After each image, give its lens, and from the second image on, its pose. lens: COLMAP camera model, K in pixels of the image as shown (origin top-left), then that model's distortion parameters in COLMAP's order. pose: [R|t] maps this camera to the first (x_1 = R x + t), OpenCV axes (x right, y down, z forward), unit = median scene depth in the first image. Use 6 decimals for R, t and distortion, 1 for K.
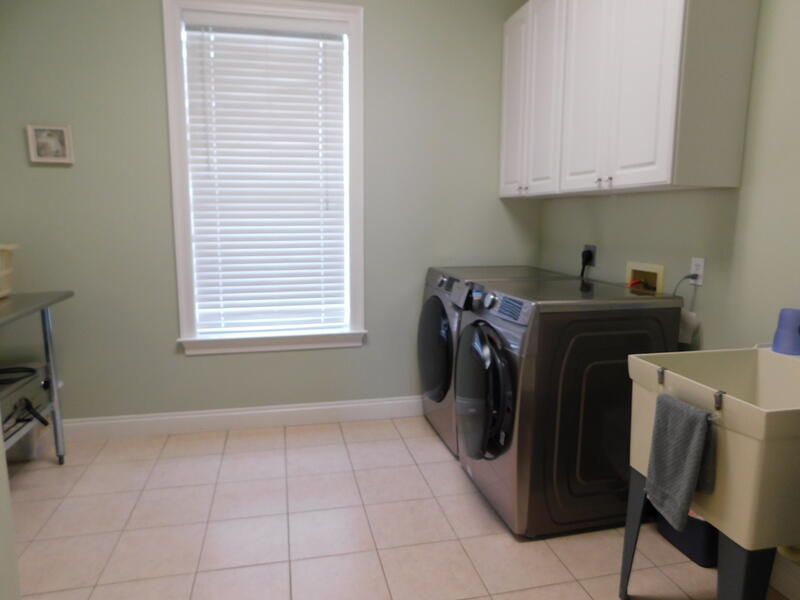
lens RADIAL K [[531.3, 0, 407.9], [0, 531.3, 301.9], [0, 0, 1]] dist [-0.056797, 0.032102]
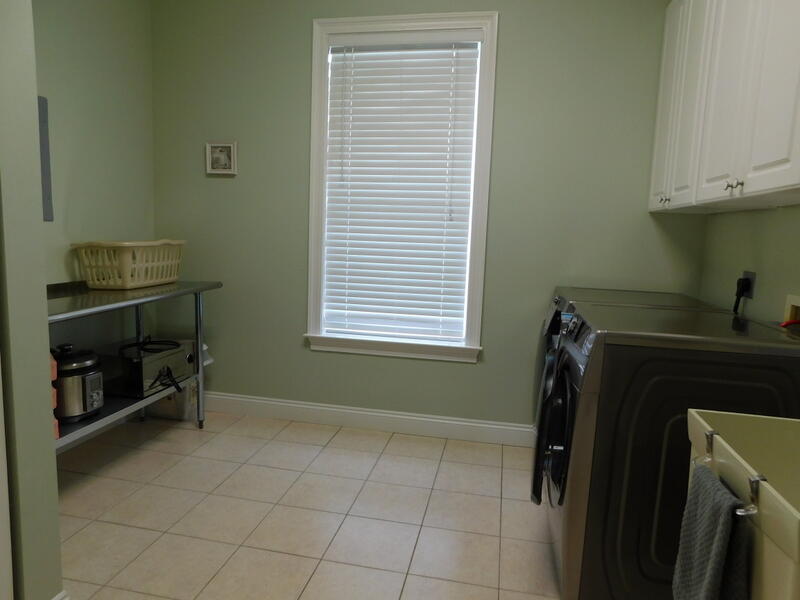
lens RADIAL K [[531.3, 0, 399.0], [0, 531.3, 302.5], [0, 0, 1]] dist [-0.056797, 0.032102]
pose [[0.909001, 0.084505, -0.408137, 0.188393], [-0.097744, 0.995143, -0.011649, -0.000956], [0.405171, 0.050481, 0.912846, 0.075024]]
